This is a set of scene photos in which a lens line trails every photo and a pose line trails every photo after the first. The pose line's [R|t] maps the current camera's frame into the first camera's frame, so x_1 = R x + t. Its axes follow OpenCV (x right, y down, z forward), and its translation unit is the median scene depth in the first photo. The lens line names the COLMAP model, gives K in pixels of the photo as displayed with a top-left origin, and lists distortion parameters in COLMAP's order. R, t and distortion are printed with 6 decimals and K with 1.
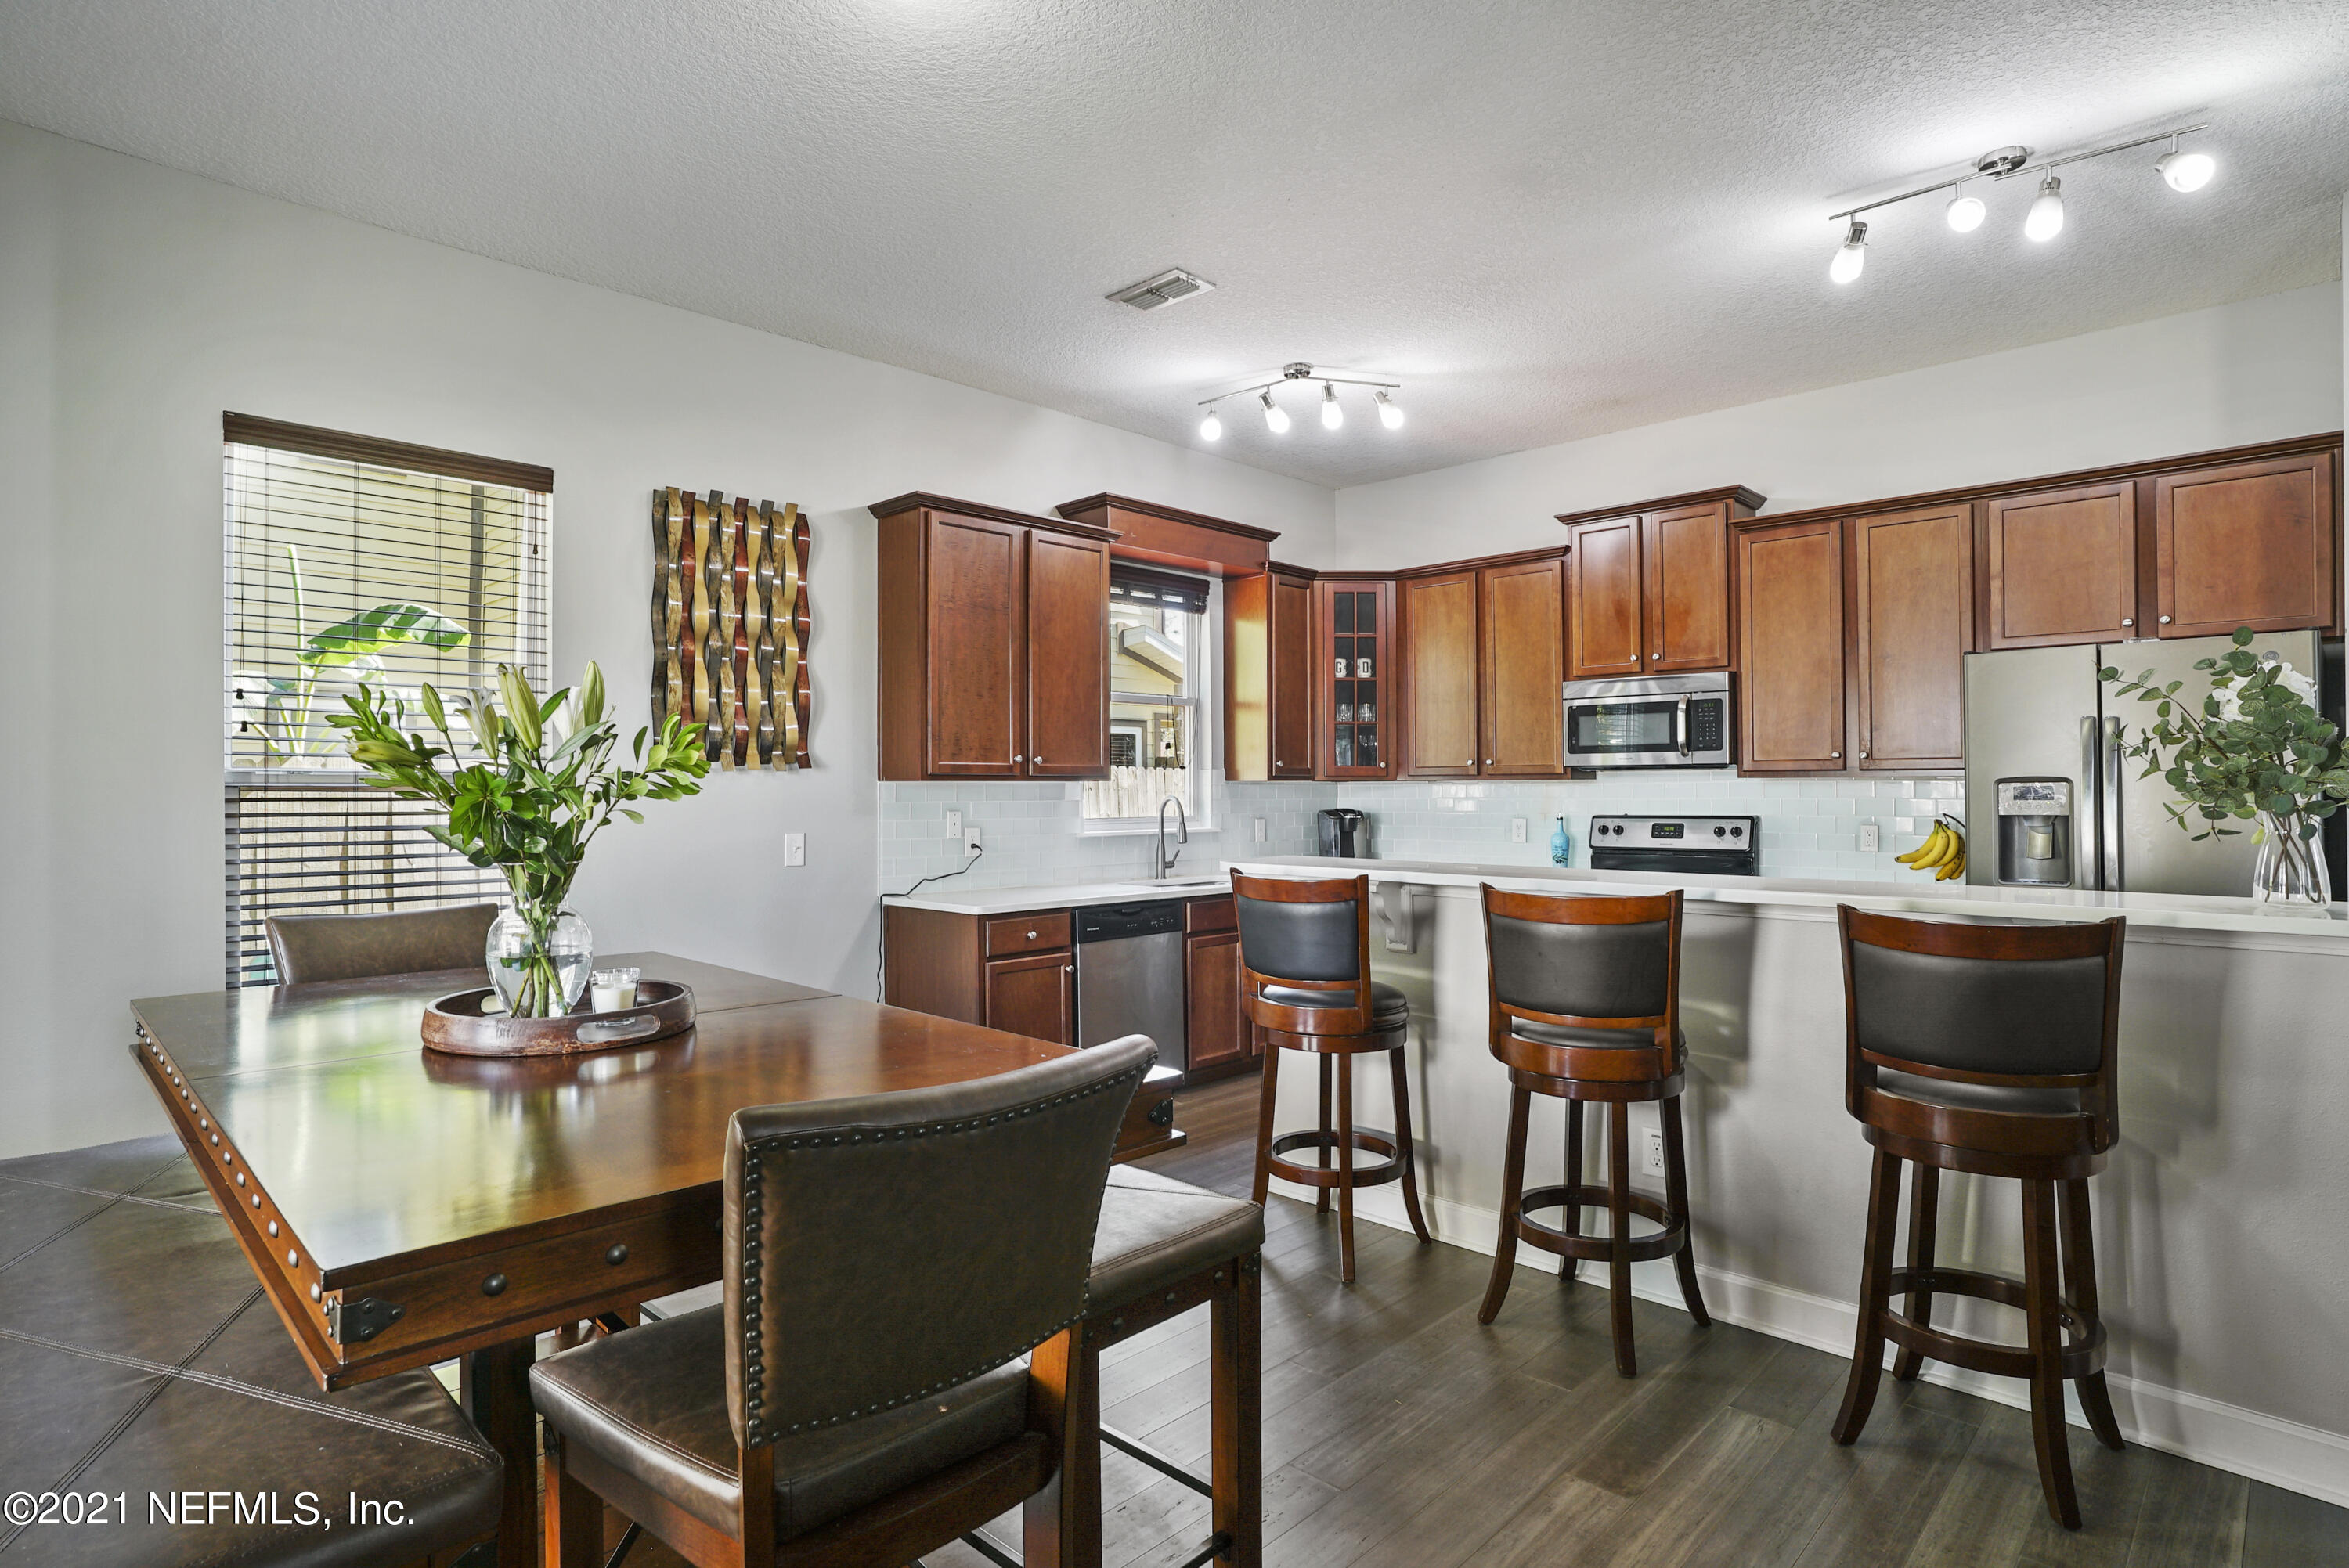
lens RADIAL K [[1219.2, 0, 1148.4], [0, 1219.2, 772.6], [0, 0, 1]] dist [-0.047251, 0.000160]
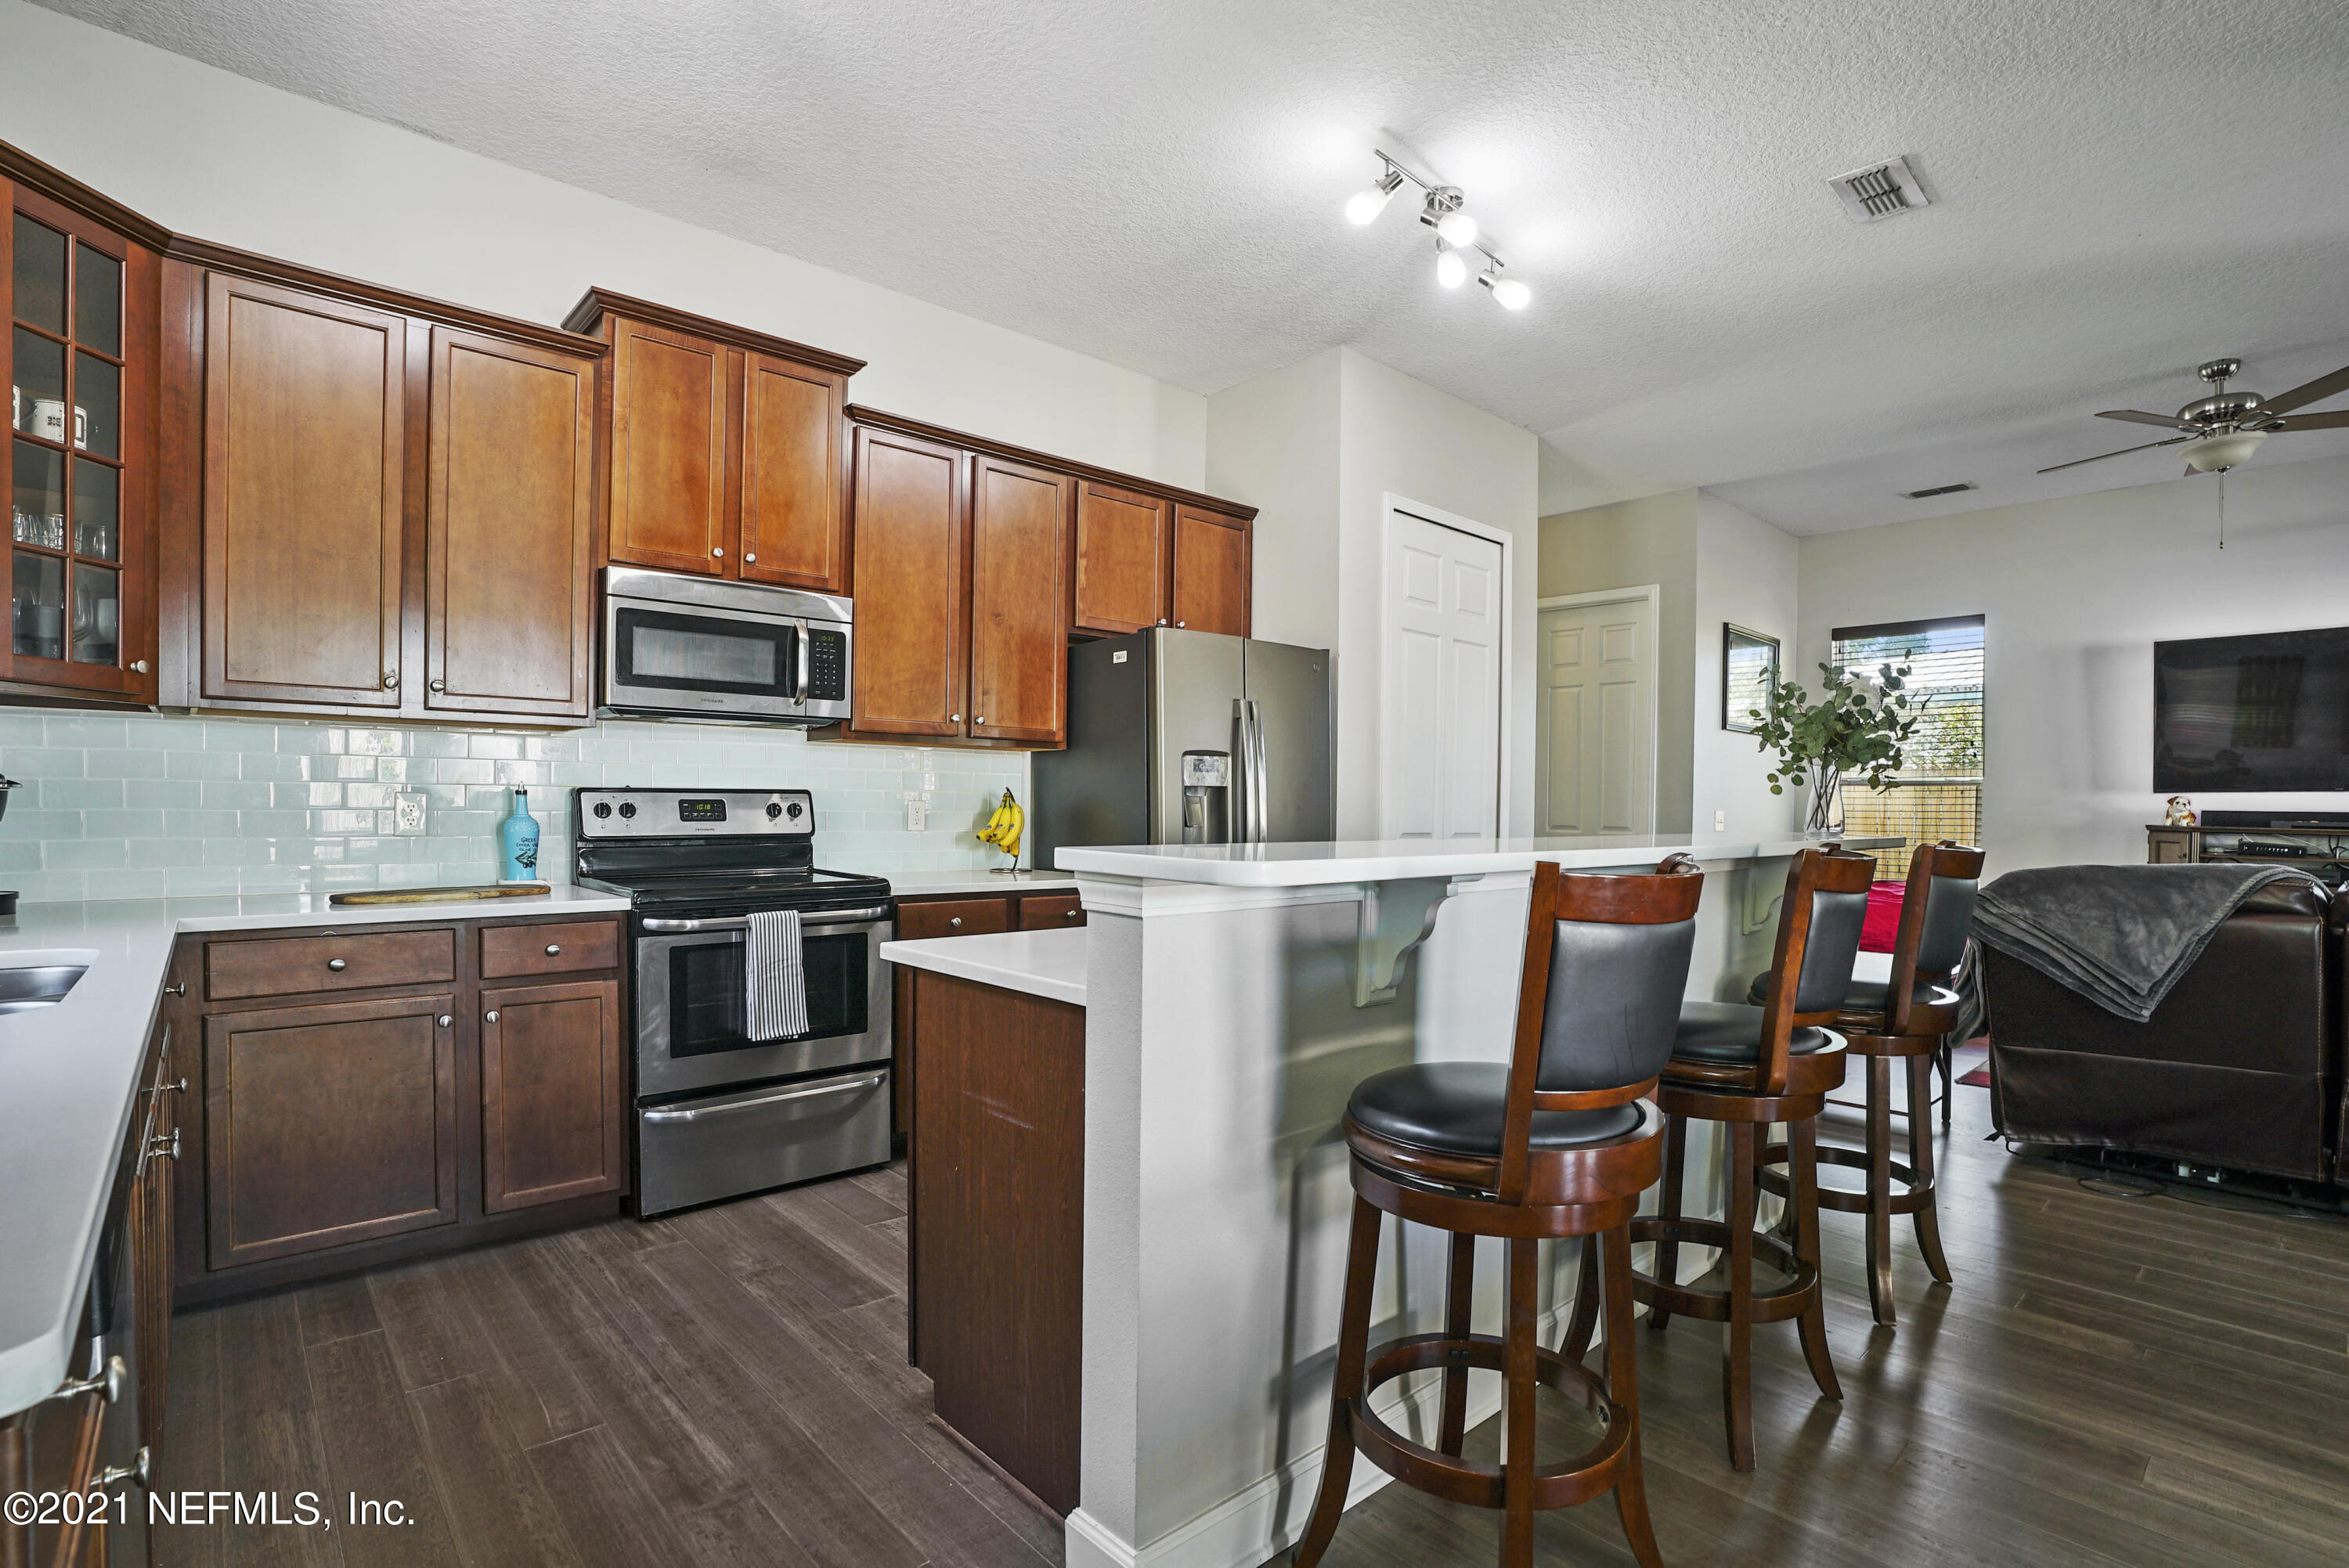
lens RADIAL K [[1126.6, 0, 1178.2], [0, 1126.6, 822.1], [0, 0, 1]] dist [-0.072388, 0.026941]
pose [[0.053207, -0.010363, 0.998530, -0.215054], [-0.023860, 0.999647, 0.011646, 0.044350], [-0.998298, -0.024444, 0.052941, 0.748646]]
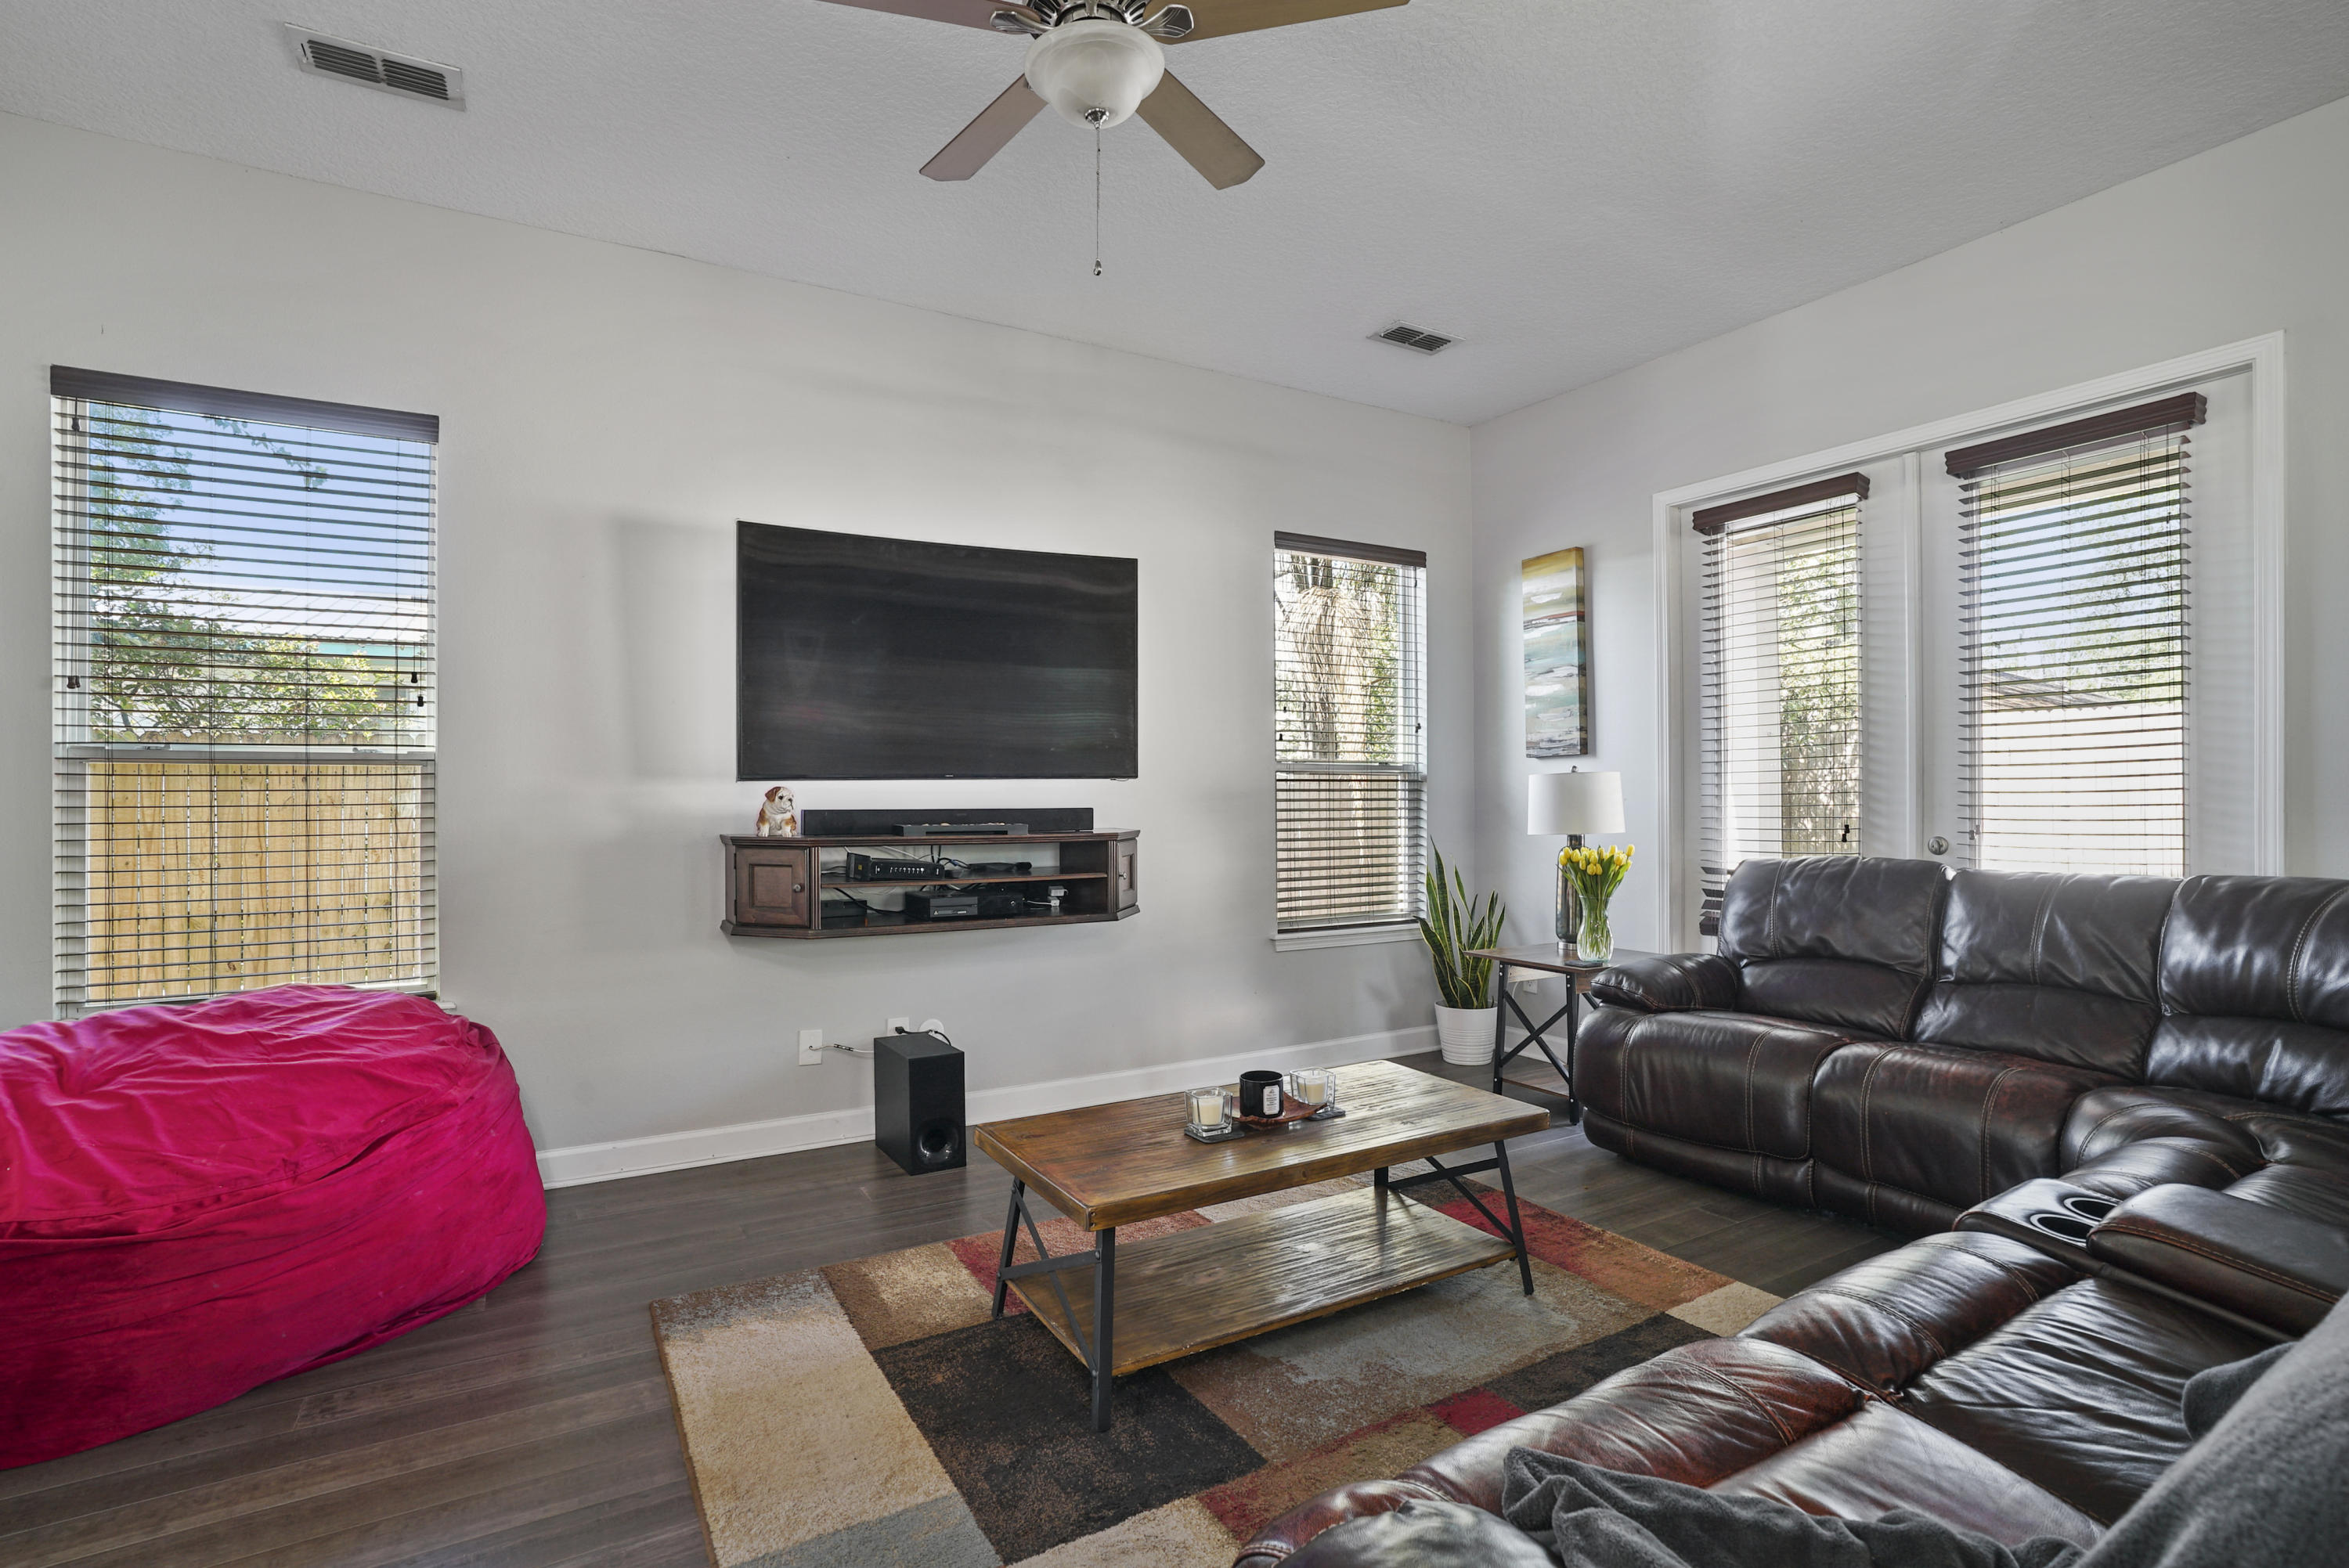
lens RADIAL K [[1119.5, 0, 1171.3], [0, 1119.5, 800.3], [0, 0, 1]] dist [-0.064686, 0.024773]
pose [[-0.966562, 0.007127, 0.256334, 0.562228], [0.003970, 0.999910, -0.012831, 0.023800], [-0.256403, -0.011384, -0.966503, 0.365717]]
